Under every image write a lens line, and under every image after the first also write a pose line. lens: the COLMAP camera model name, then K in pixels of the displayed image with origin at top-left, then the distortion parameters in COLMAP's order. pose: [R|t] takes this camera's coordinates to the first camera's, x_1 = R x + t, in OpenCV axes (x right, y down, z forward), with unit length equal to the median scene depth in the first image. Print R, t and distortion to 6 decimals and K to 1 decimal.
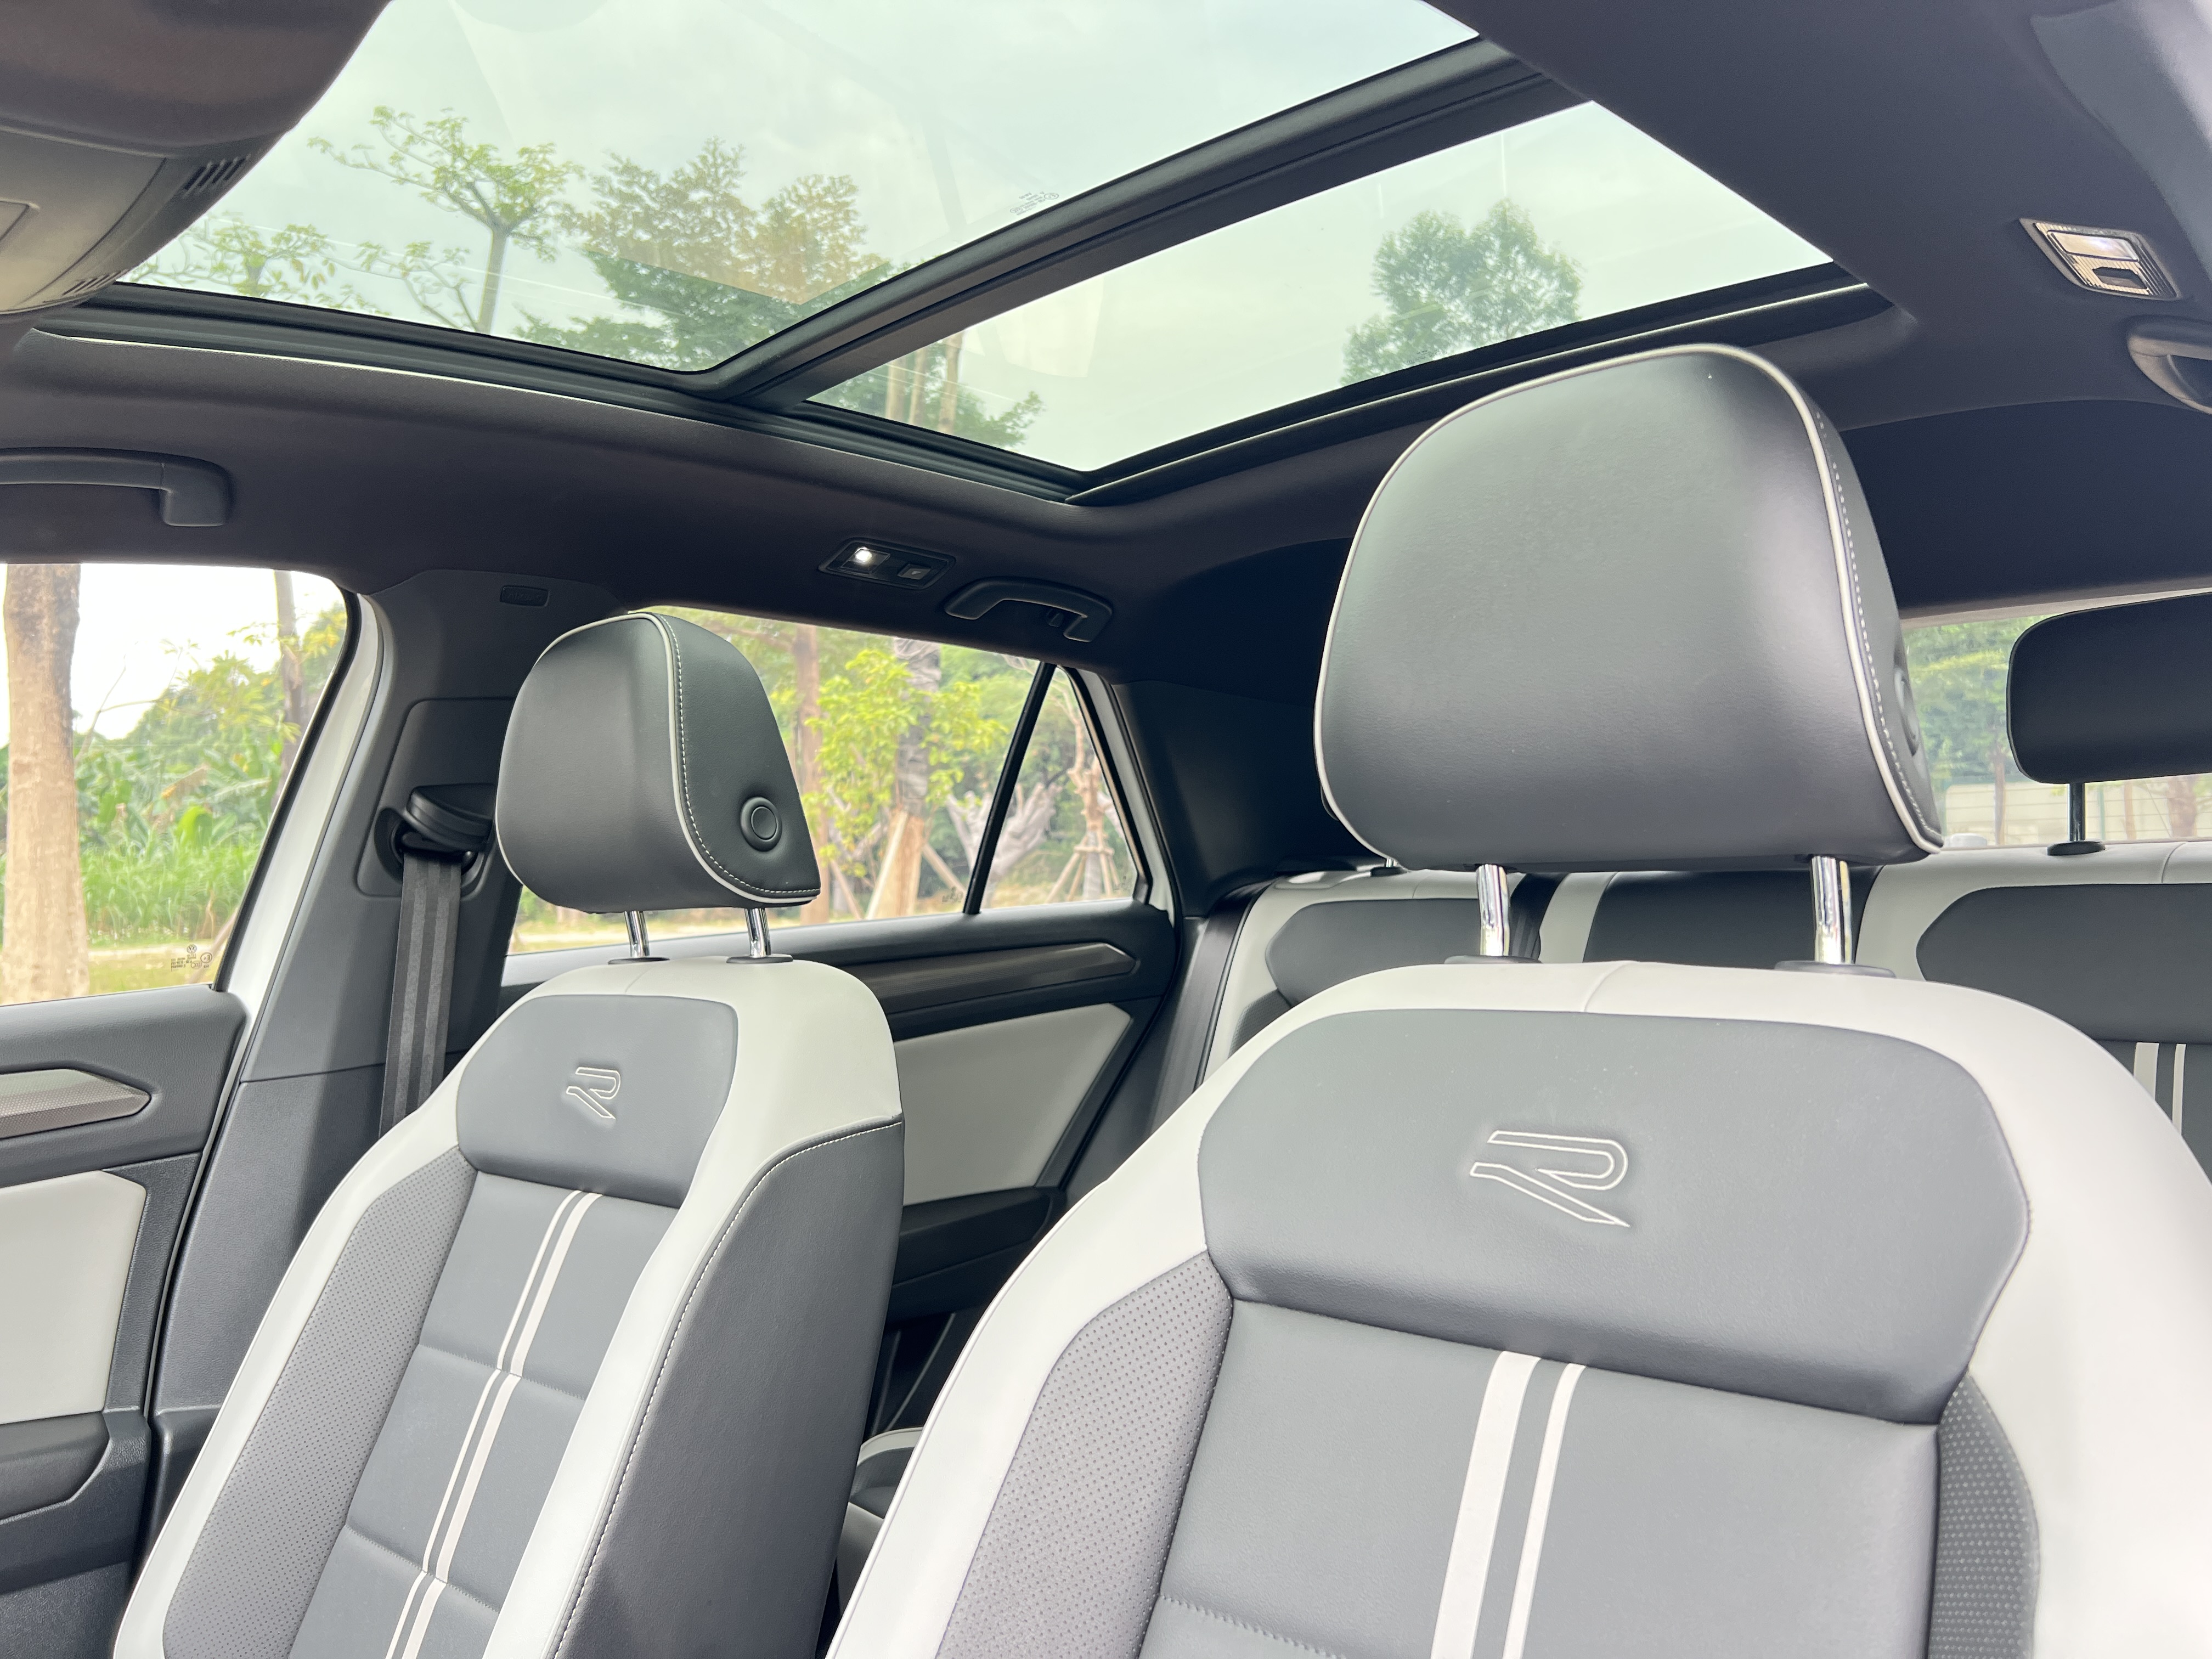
lens RADIAL K [[1659.1, 0, 1106.0], [0, 1659.1, 829.5], [0, 0, 1]] dist [0.064376, -0.090127]
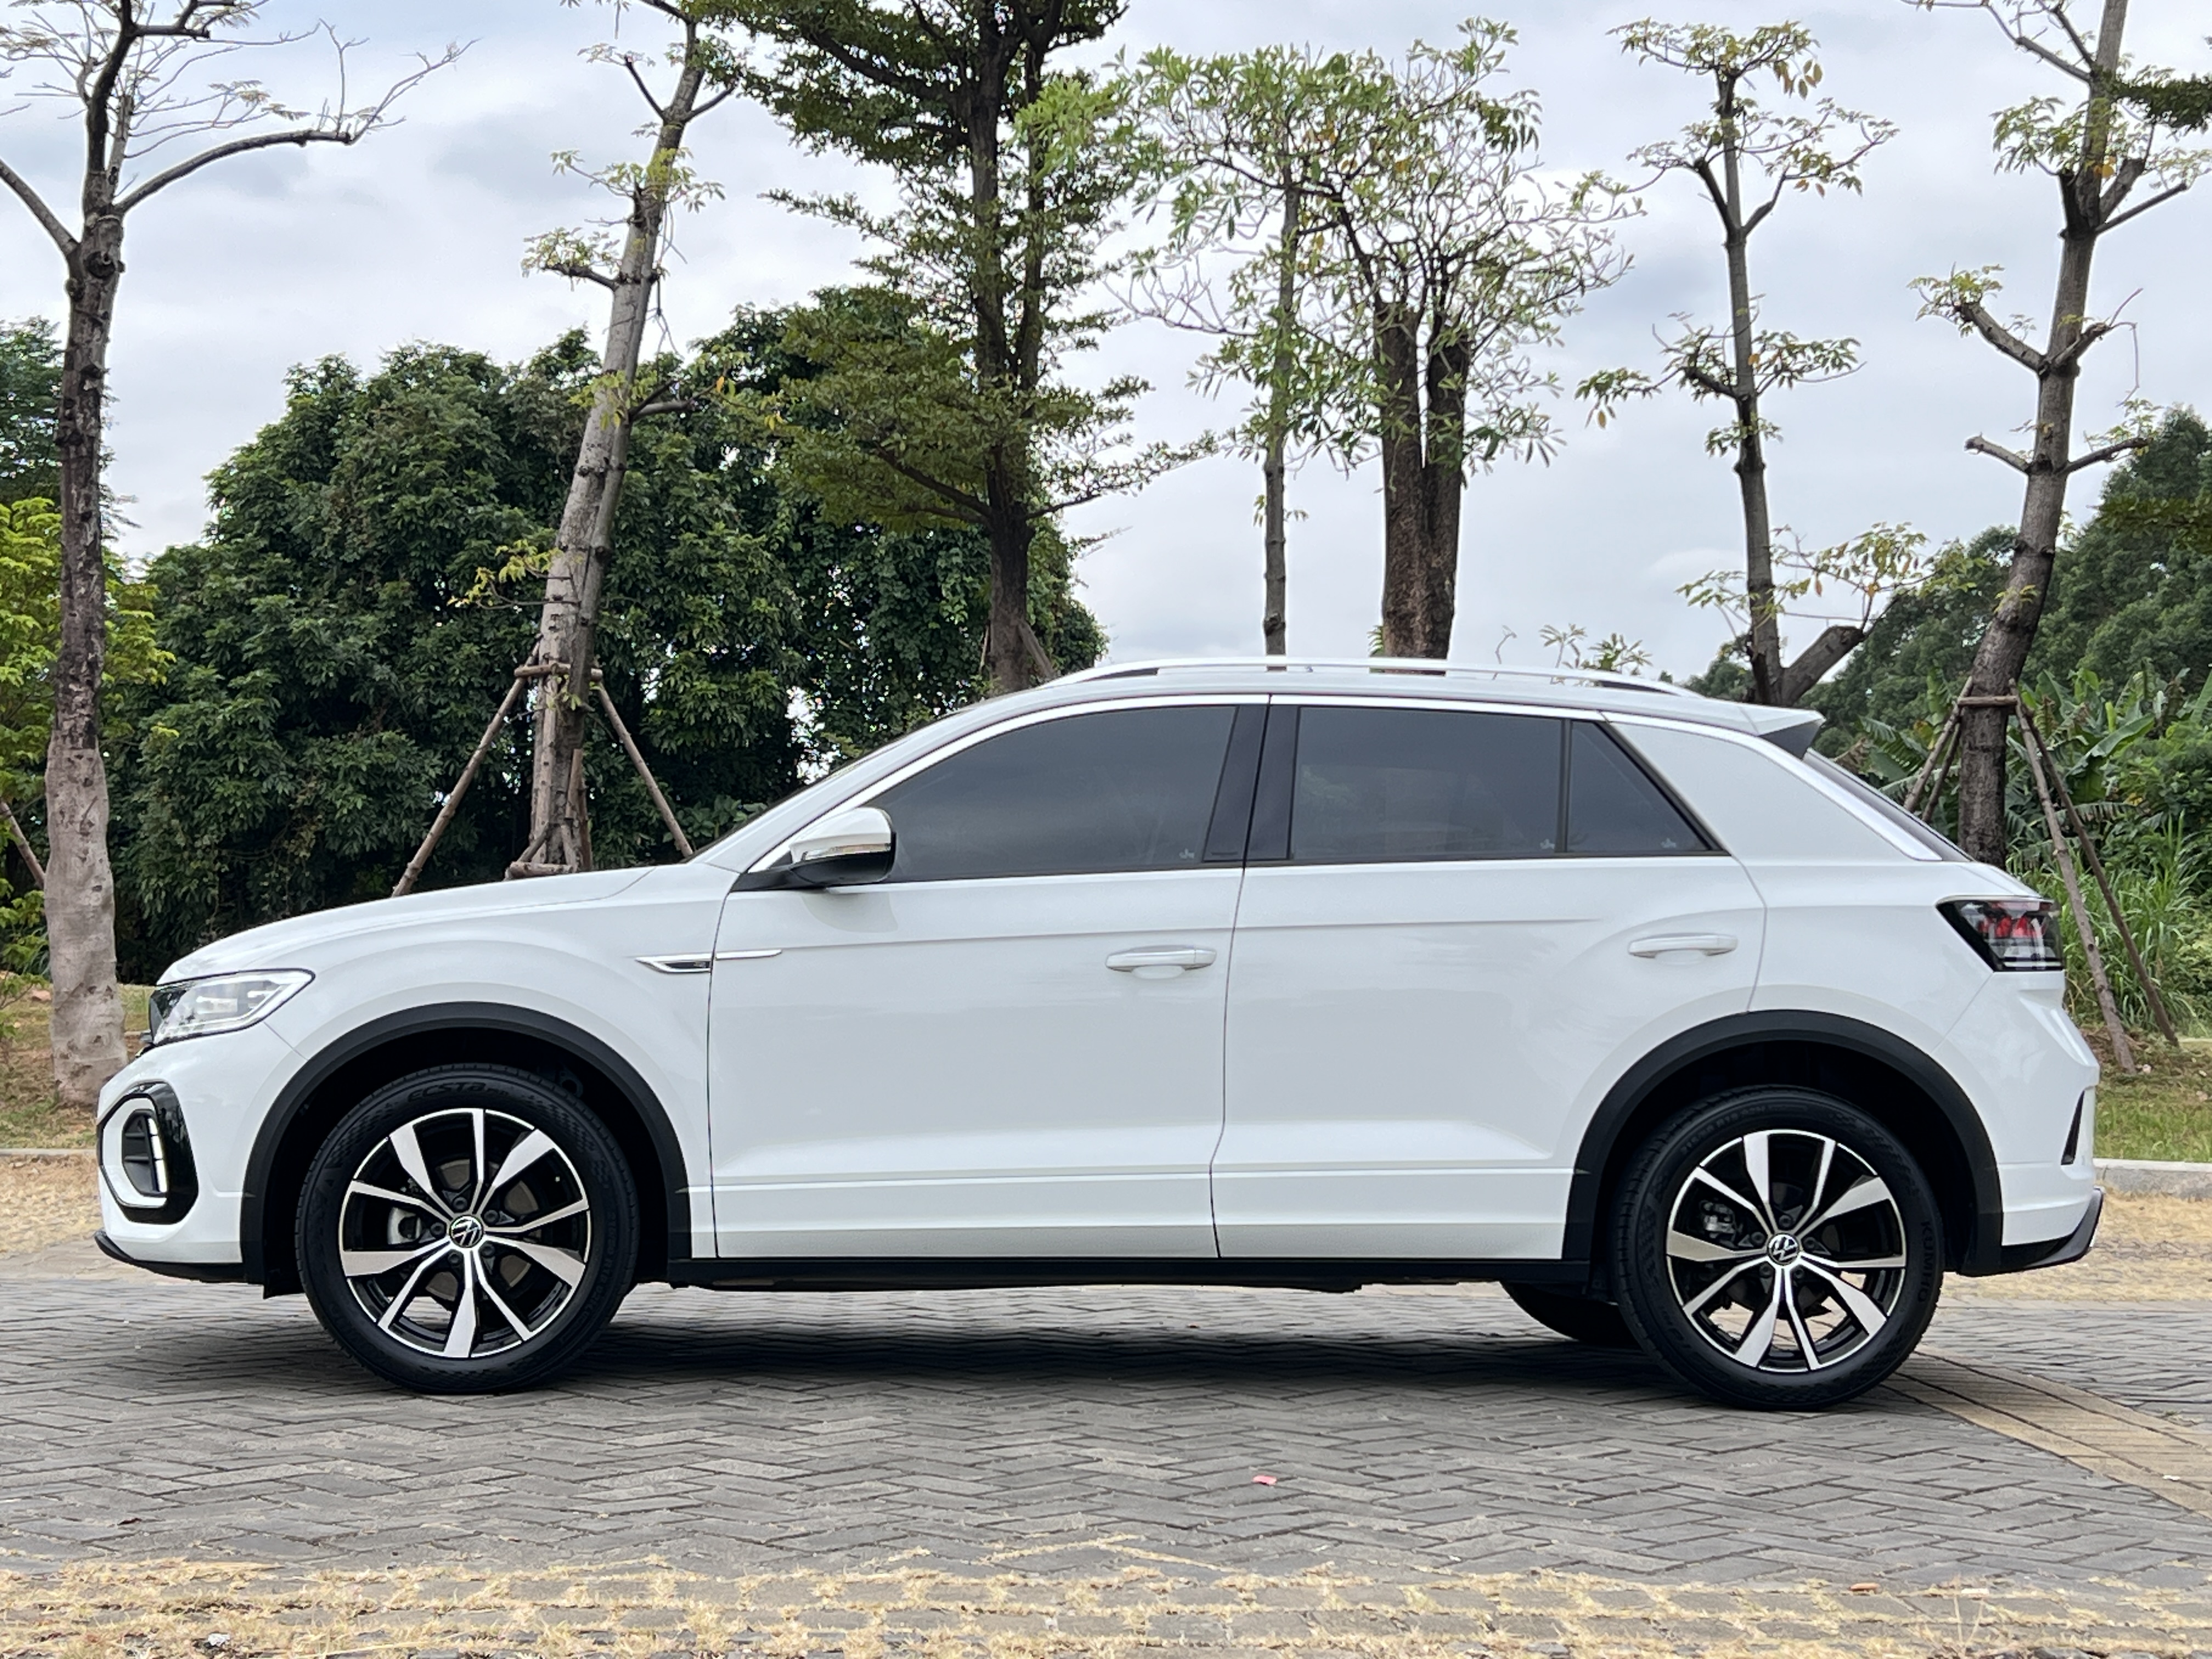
lens RADIAL K [[3584.5, 0, 1106.0], [0, 3584.5, 829.5], [0, 0, 1]] dist [0.089868, 0.054658]
pose [[0.744816, -0.004164, -0.667257, 4.582232], [-0.000888, 0.999973, -0.007231, 0.004639], [0.667270, 0.005978, 0.744792, -4.693067]]
